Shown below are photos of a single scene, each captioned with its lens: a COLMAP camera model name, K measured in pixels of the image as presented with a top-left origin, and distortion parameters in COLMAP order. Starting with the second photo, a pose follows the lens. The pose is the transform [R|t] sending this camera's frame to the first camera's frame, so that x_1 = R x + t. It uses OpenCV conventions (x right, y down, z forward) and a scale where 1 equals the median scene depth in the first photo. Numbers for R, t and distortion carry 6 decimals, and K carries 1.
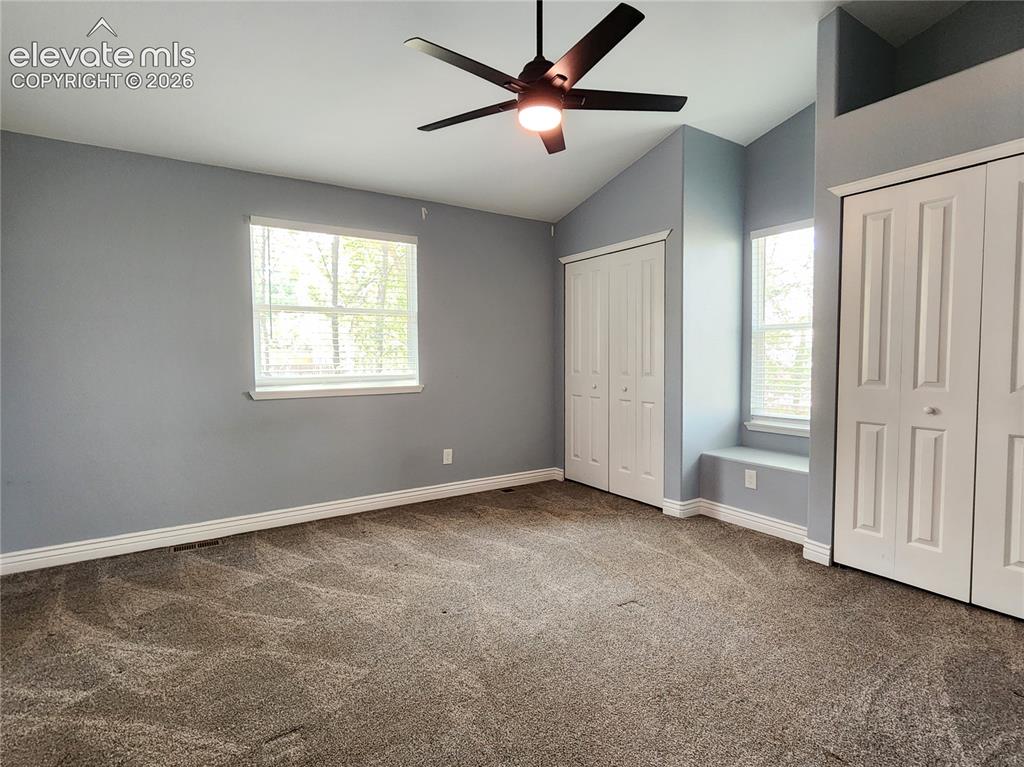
lens RADIAL K [[494.3, 0, 513.0], [0, 494.3, 375.6], [0, 0, 1]] dist [0.000504, 0.000692]
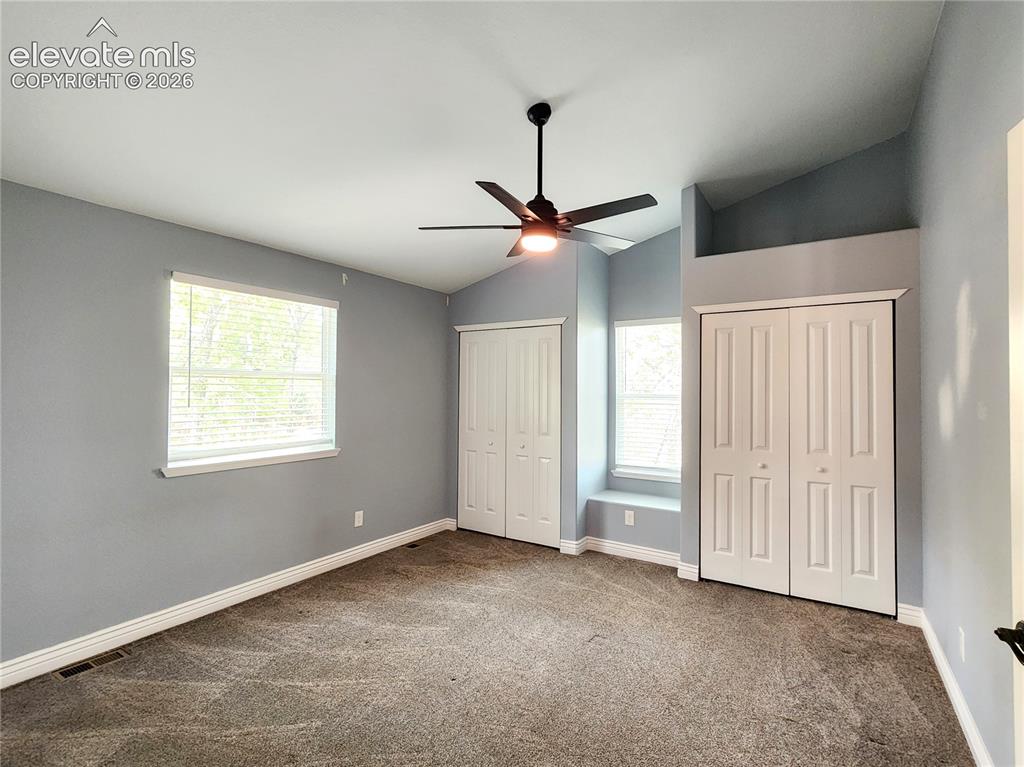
lens RADIAL K [[469.5, 0, 508.8], [0, 469.5, 383.2], [0, 0, 1]] dist [-0.000499, 0.000119]
pose [[0.920995, 0.022244, 0.388939, -0.264670], [0.002098, 0.998071, -0.062049, -0.058593], [-0.389569, 0.057962, 0.919172, -0.009144]]
